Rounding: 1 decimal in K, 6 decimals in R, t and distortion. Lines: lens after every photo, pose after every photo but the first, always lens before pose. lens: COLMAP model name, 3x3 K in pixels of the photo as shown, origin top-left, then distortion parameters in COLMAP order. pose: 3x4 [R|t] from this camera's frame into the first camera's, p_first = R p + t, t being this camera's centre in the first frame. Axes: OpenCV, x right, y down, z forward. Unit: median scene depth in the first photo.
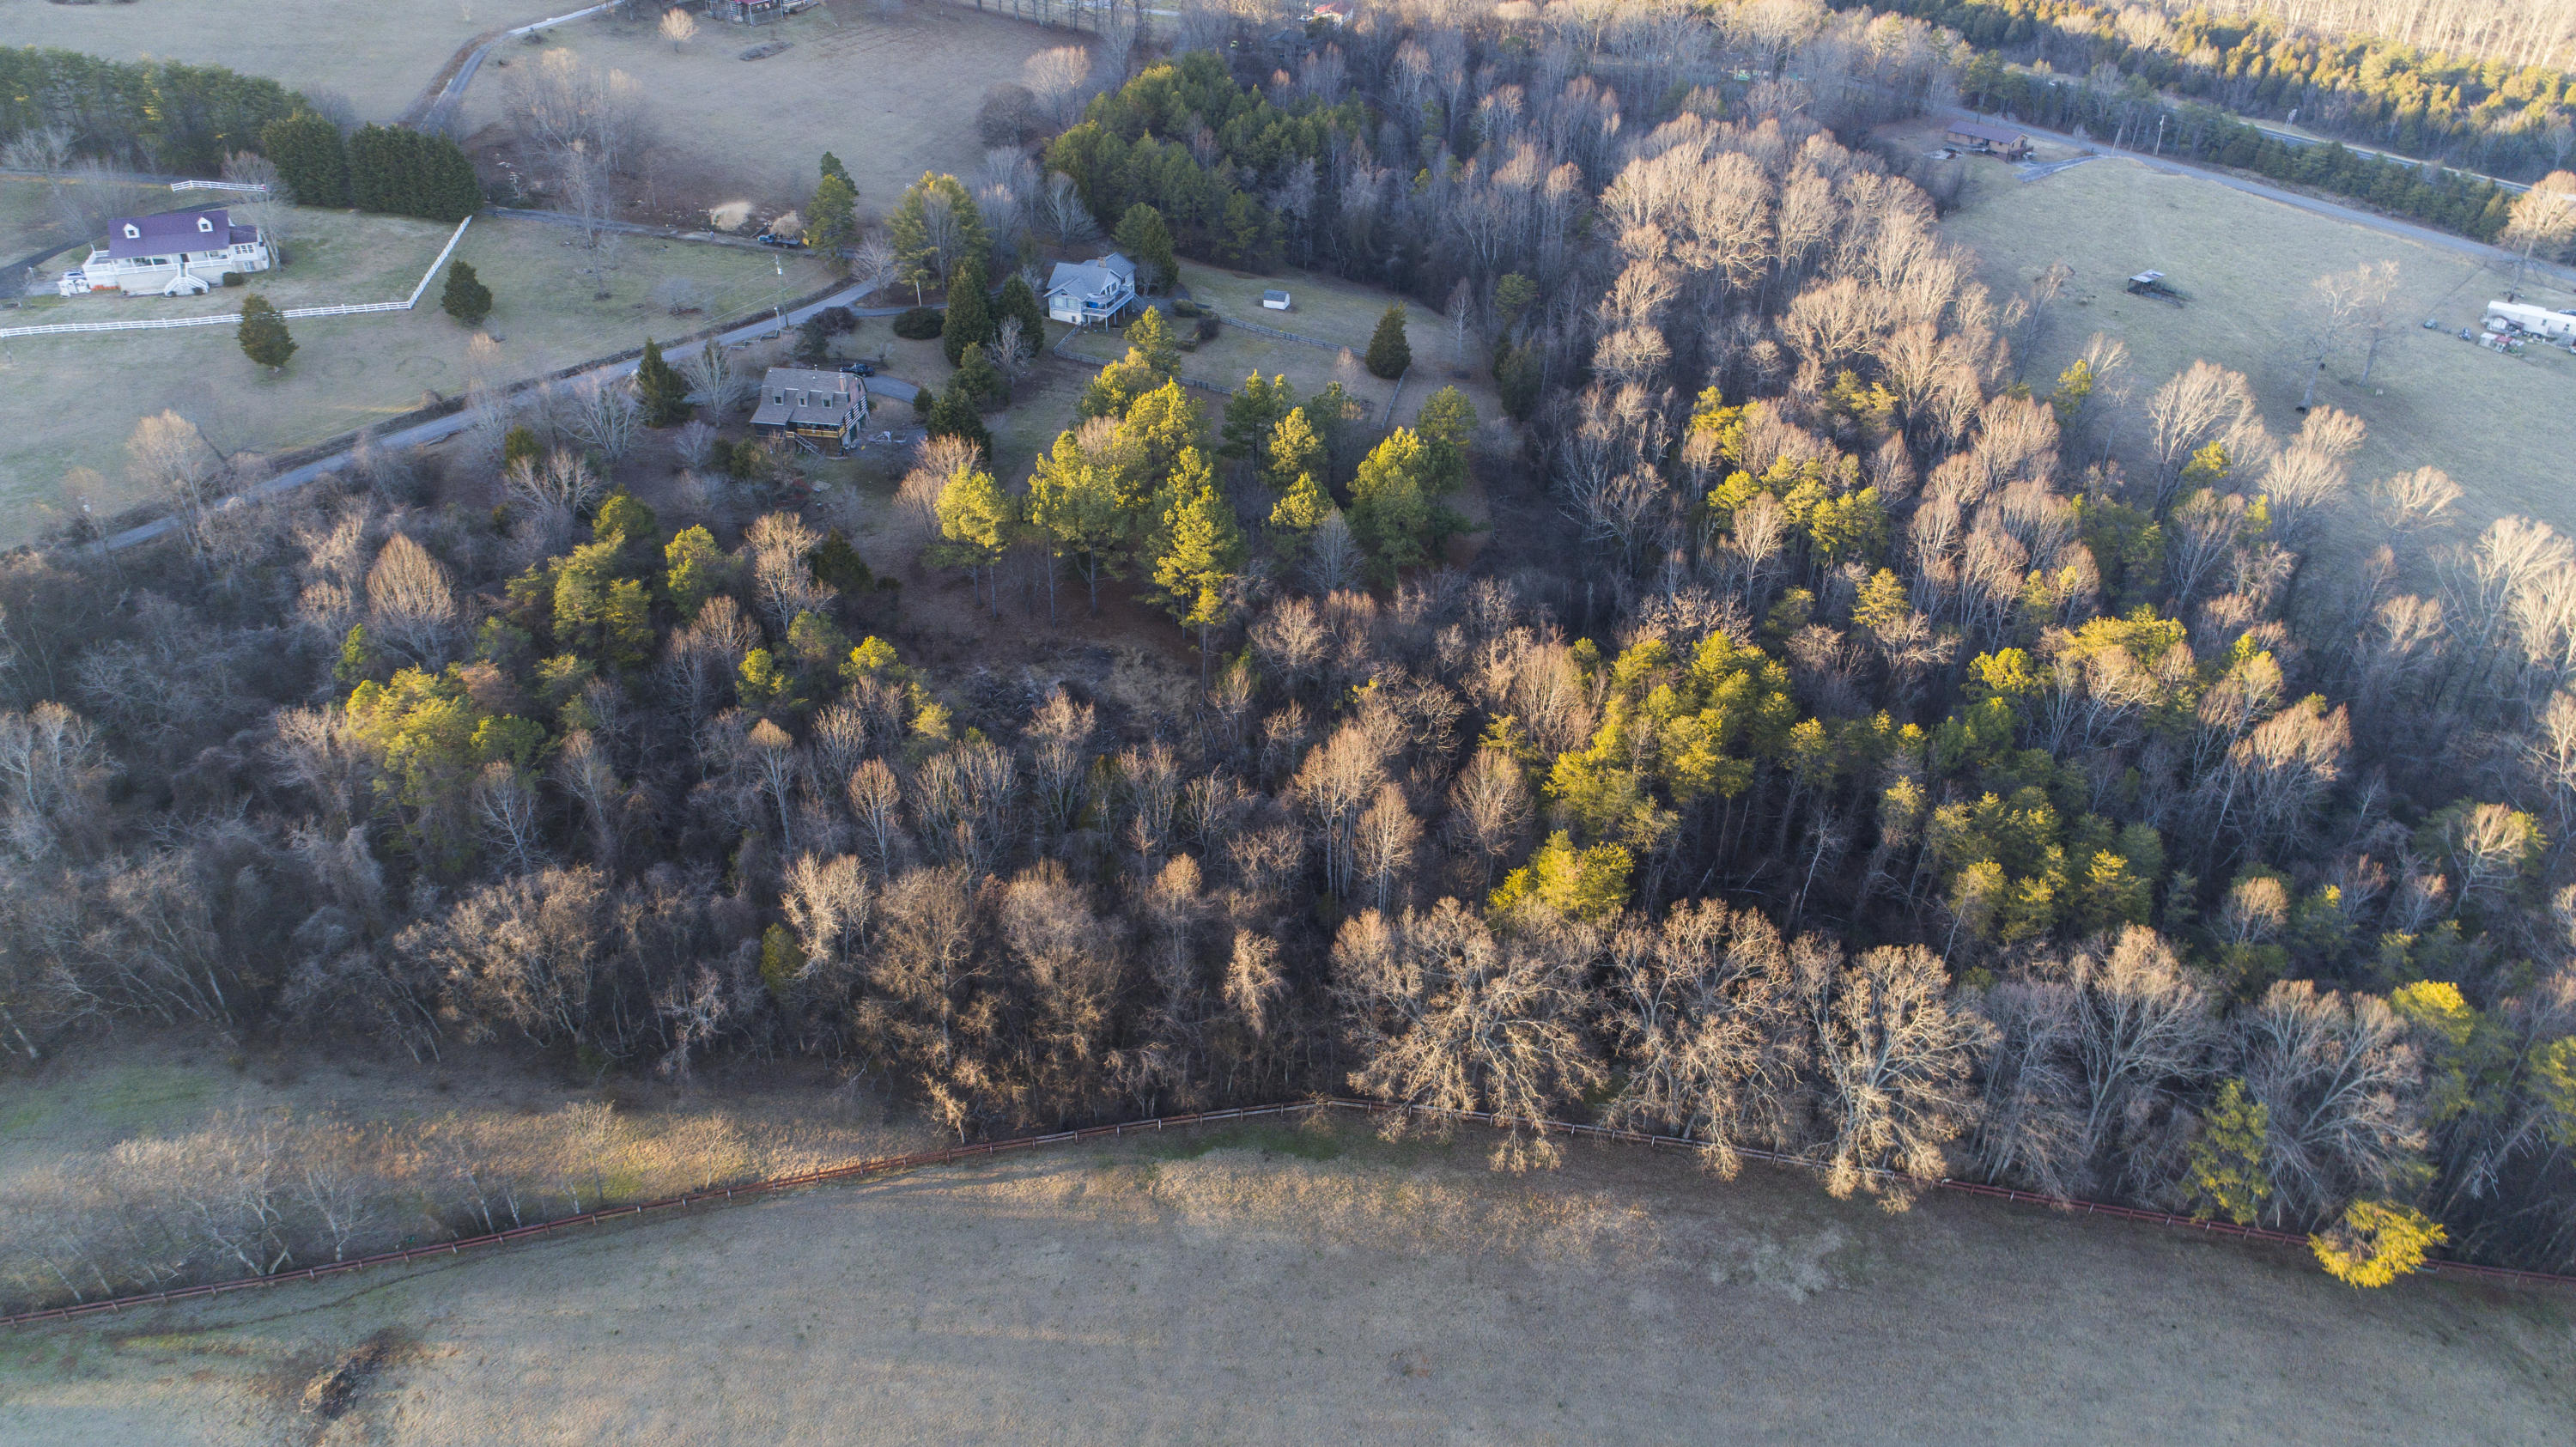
lens RADIAL K [[1723.0, 0, 1288.0], [0, 1723.0, 723.5], [0, 0, 1]] dist [-0.017900, -0.001932]
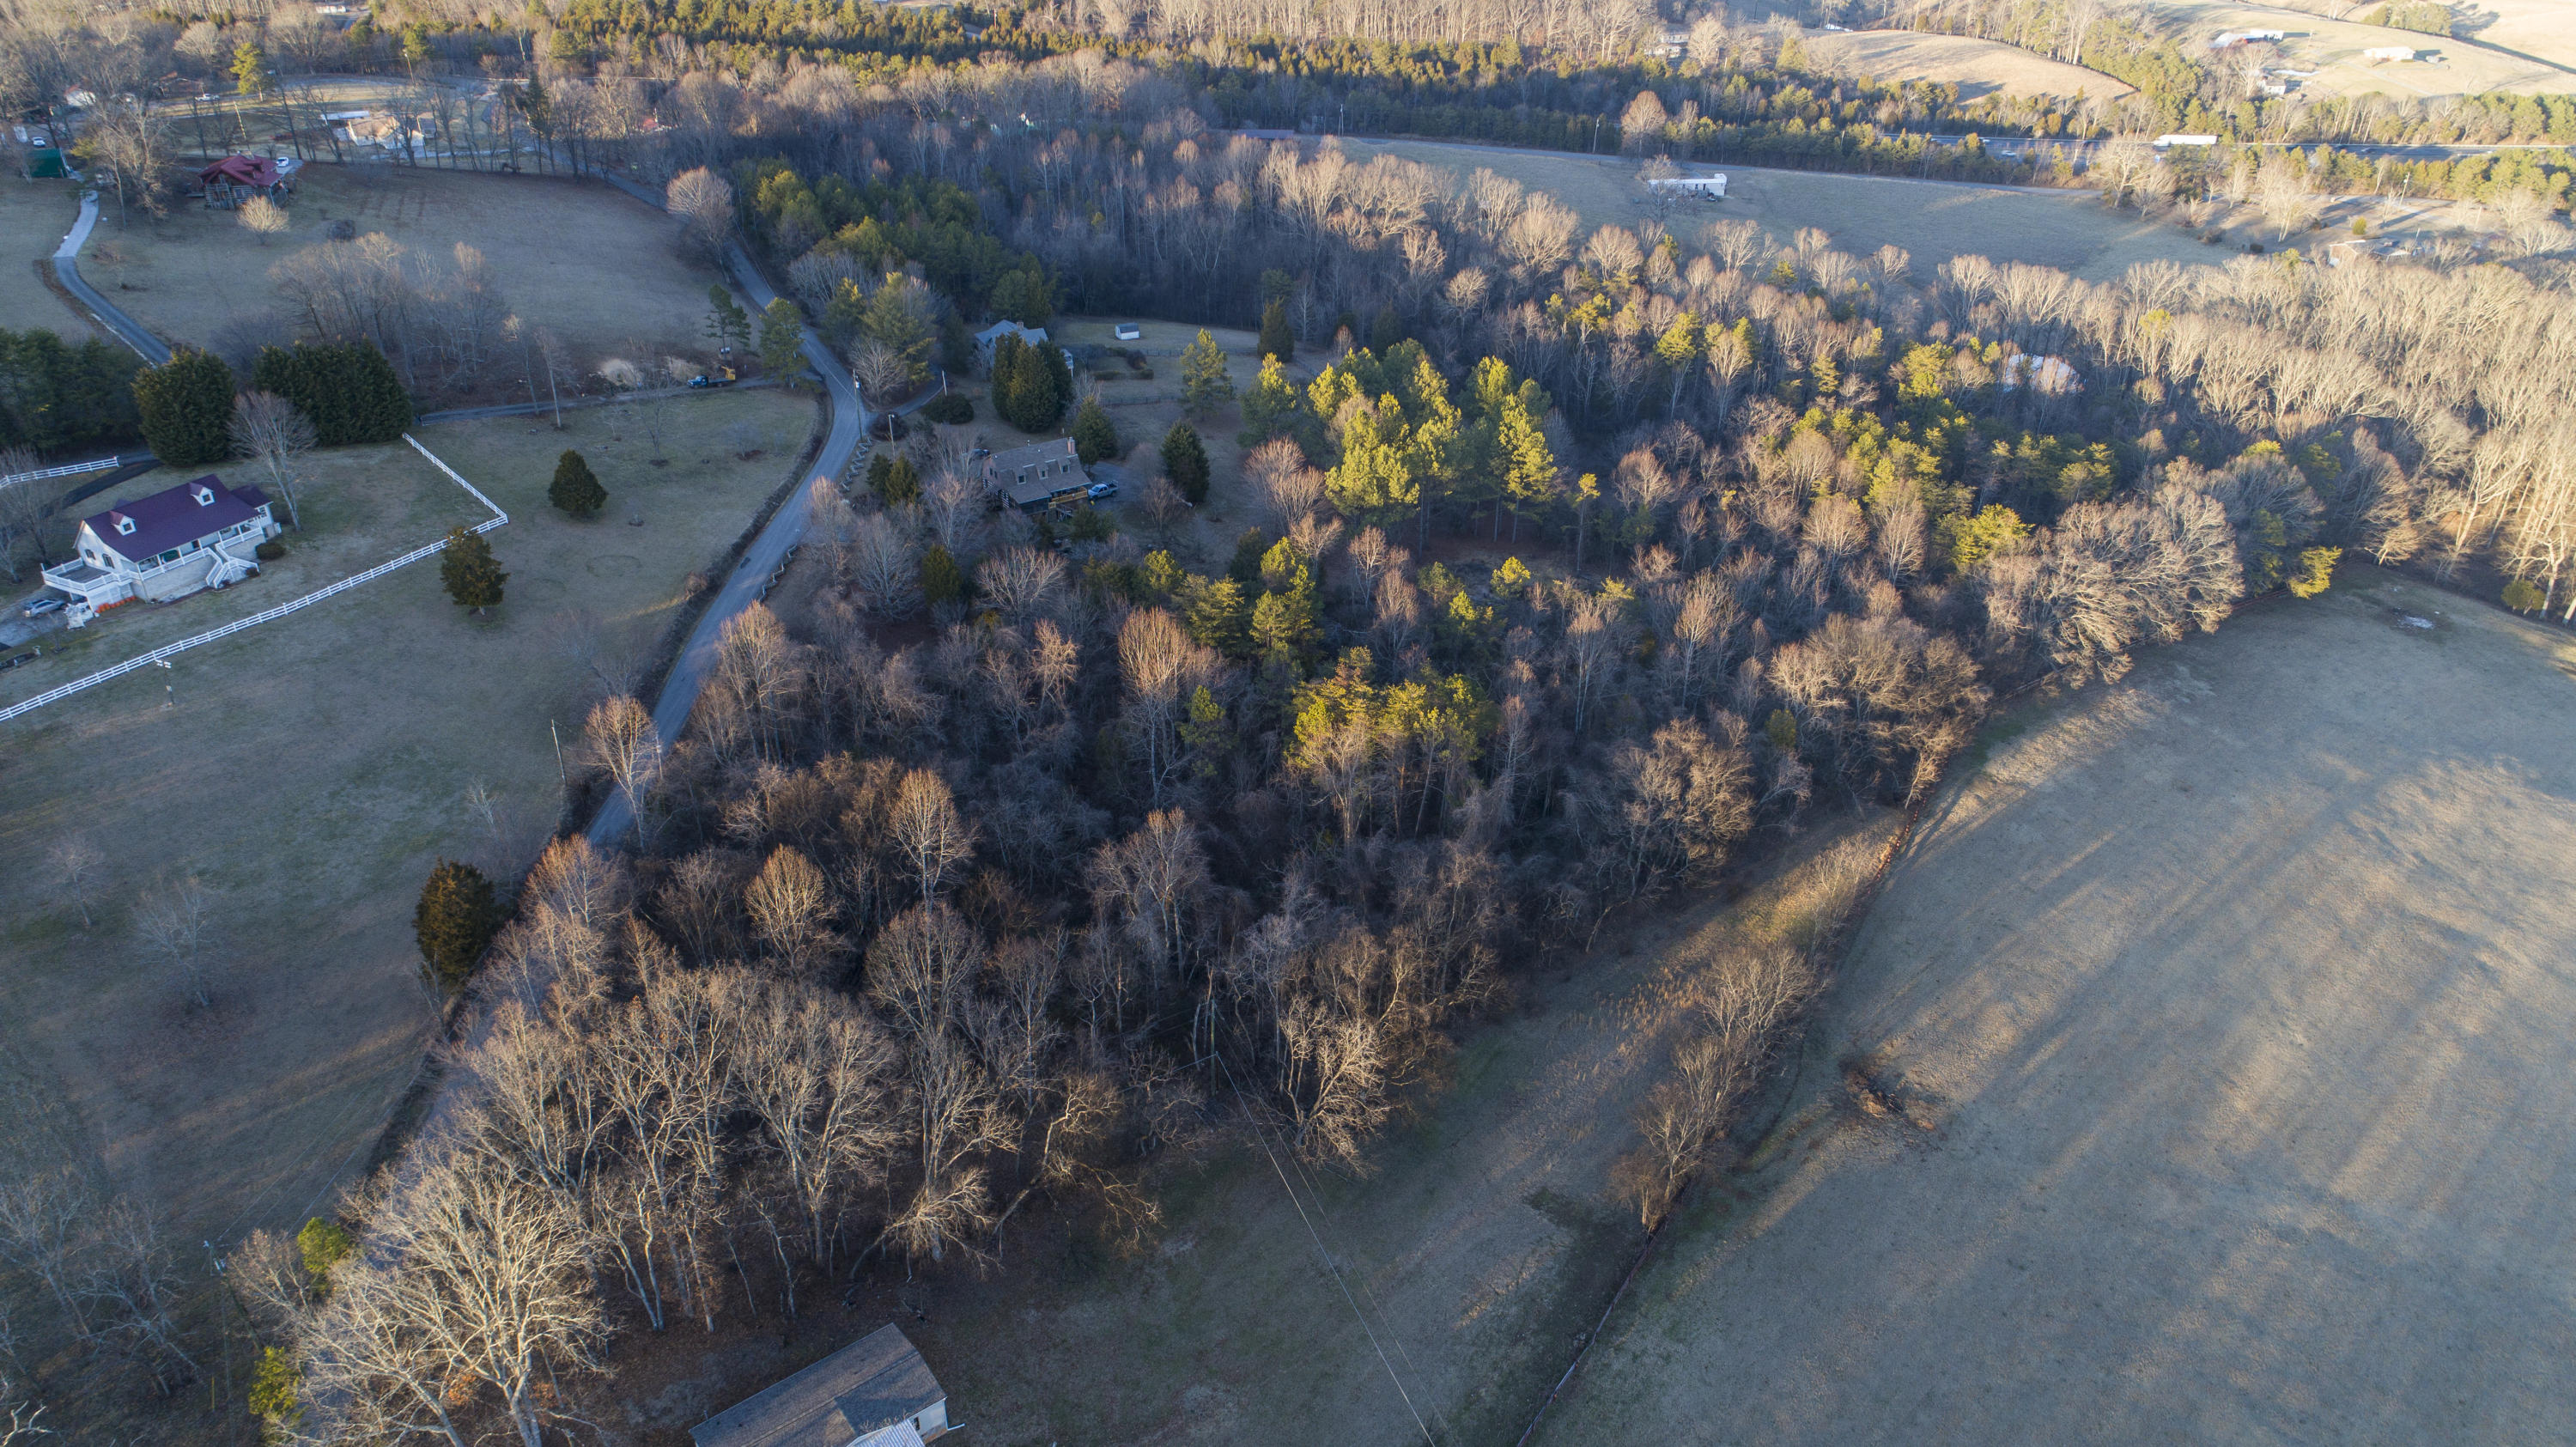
lens RADIAL K [[1723.0, 0, 1288.0], [0, 1723.0, 723.5], [0, 0, 1]] dist [-0.017900, -0.001932]
pose [[0.722792, -0.349156, 0.596374, -0.828404], [0.376424, 0.922636, 0.083954, -0.077138], [-0.579549, 0.163808, 0.798305, 0.099062]]
